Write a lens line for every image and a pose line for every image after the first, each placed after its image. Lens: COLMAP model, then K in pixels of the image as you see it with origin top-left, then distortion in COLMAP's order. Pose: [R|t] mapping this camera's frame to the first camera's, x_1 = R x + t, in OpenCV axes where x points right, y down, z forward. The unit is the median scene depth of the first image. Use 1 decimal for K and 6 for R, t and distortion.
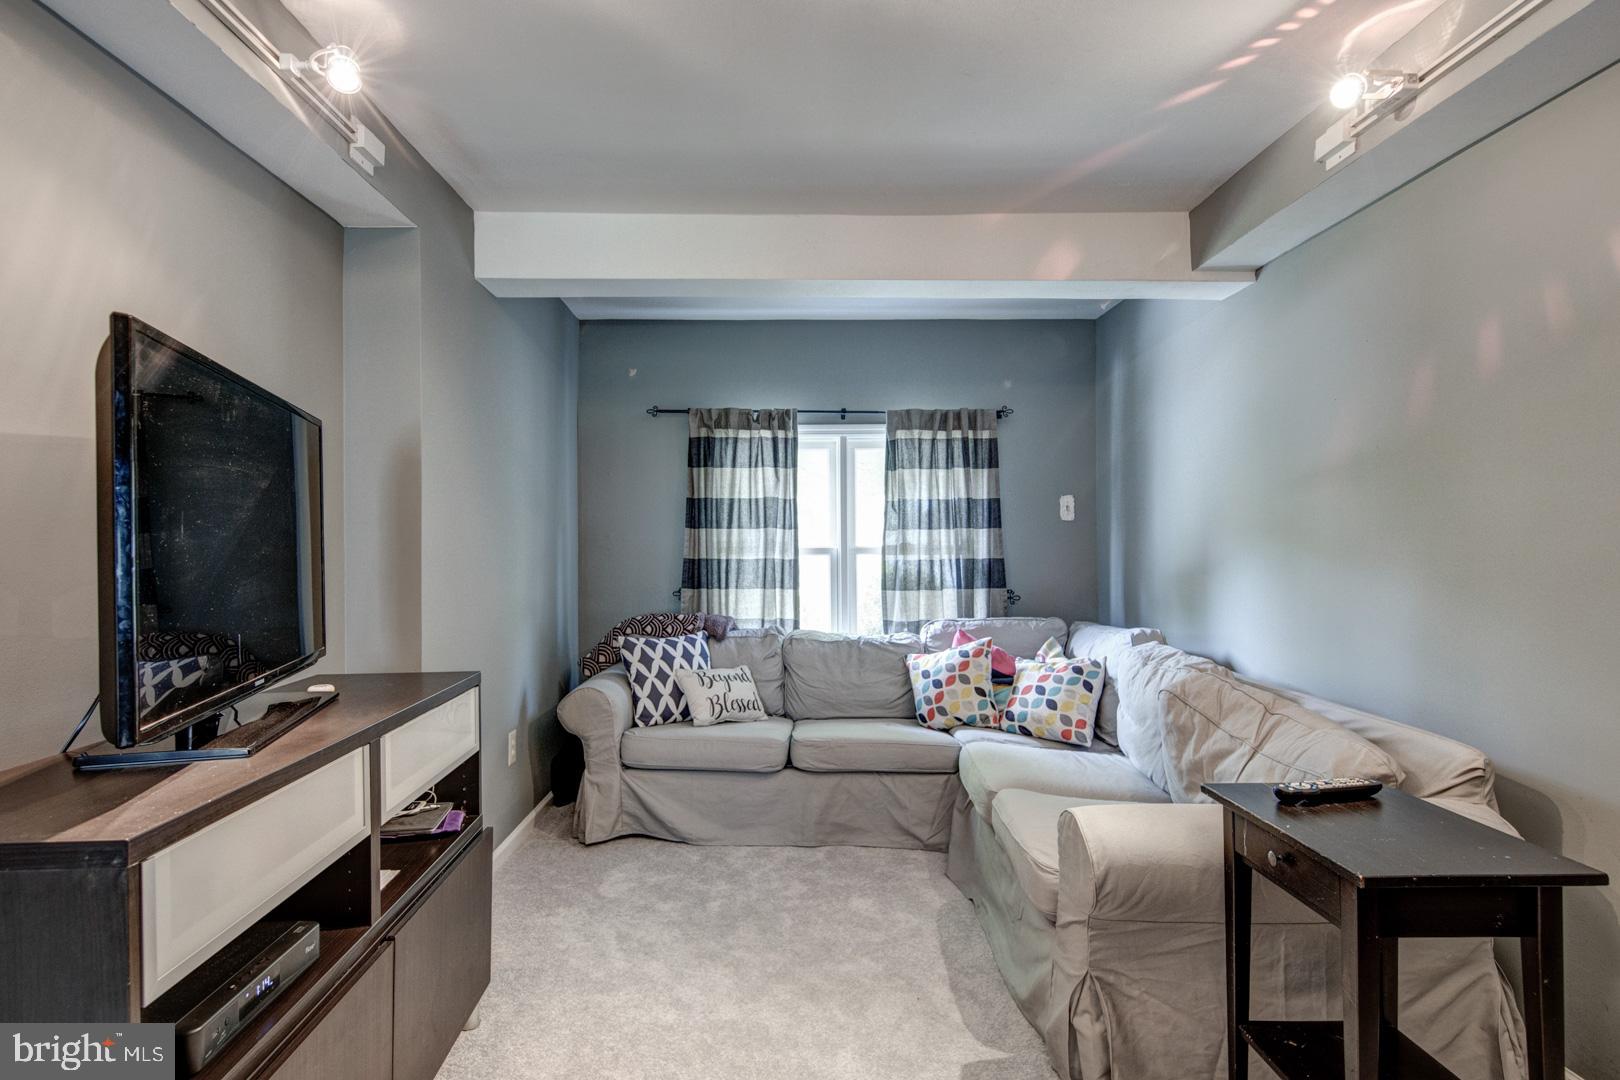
lens RADIAL K [[804.3, 0, 807.7], [0, 804.3, 539.1], [0, 0, 1]] dist [0.004067, -0.000766]
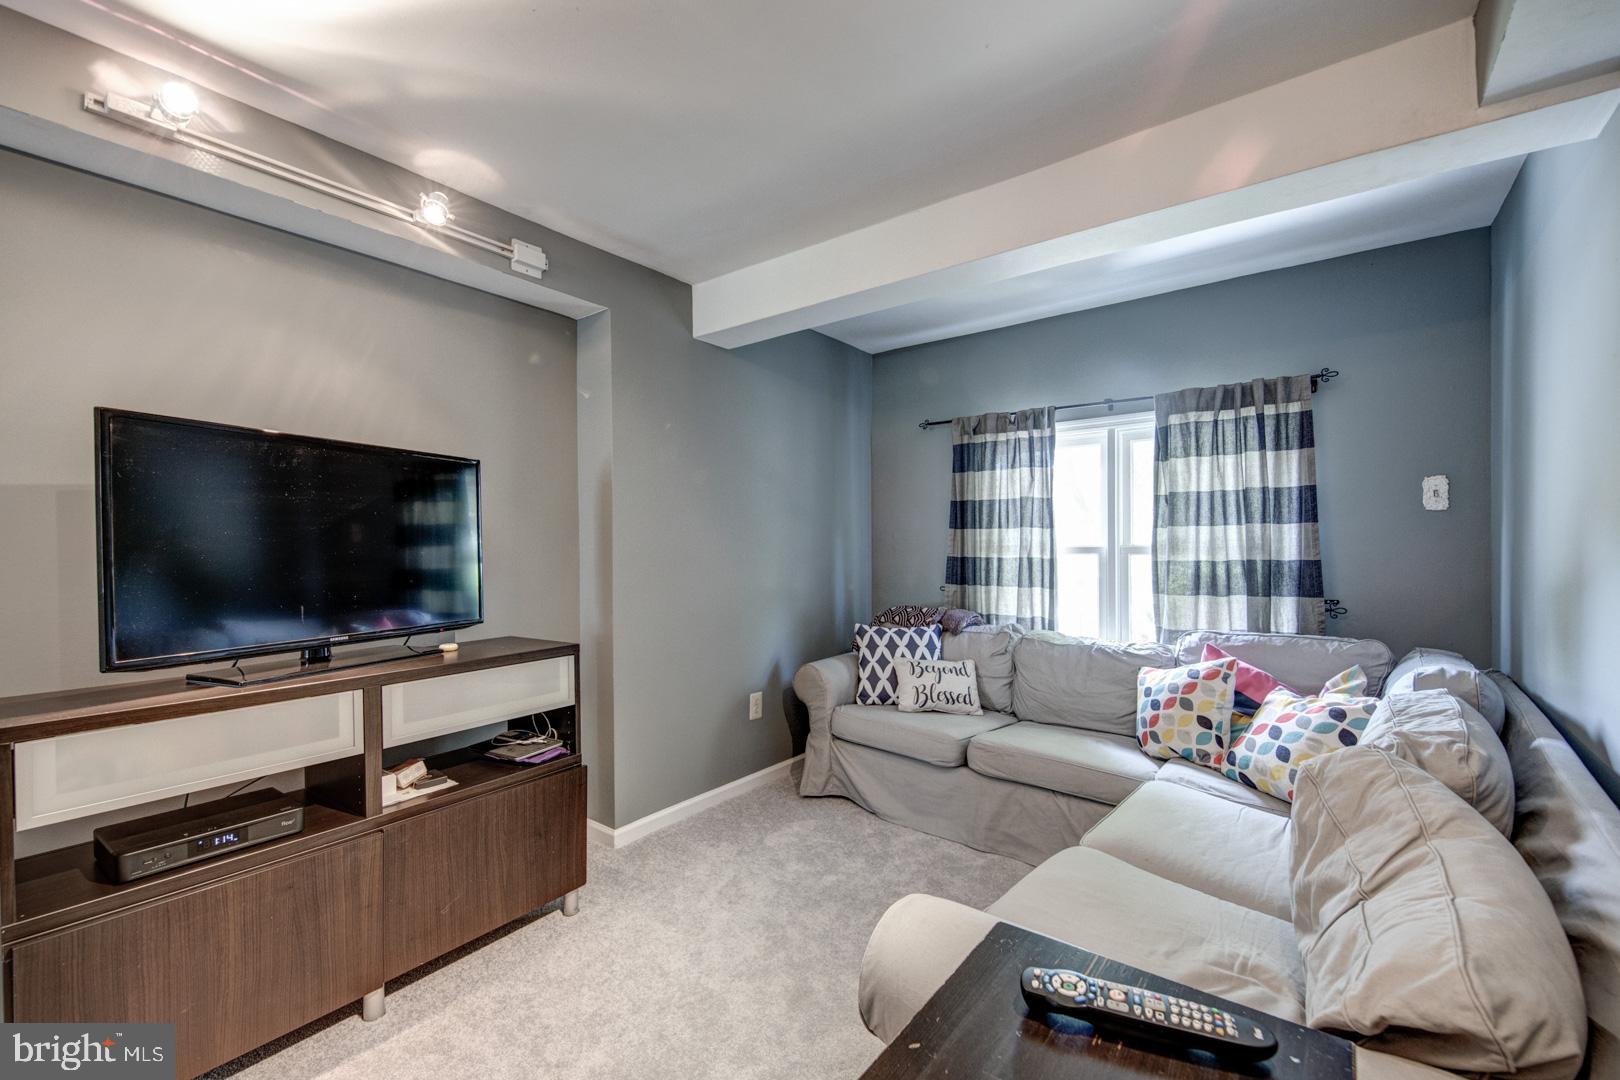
lens RADIAL K [[657.8, 0, 812.5], [0, 657.8, 548.6], [0, 0, 1]] dist [0.006767, -0.005276]
pose [[0.794731, 0.002246, -0.606958, 0.295121], [0.007584, 0.999878, 0.013631, -0.000448], [0.606915, -0.015436, 0.794617, 0.214260]]
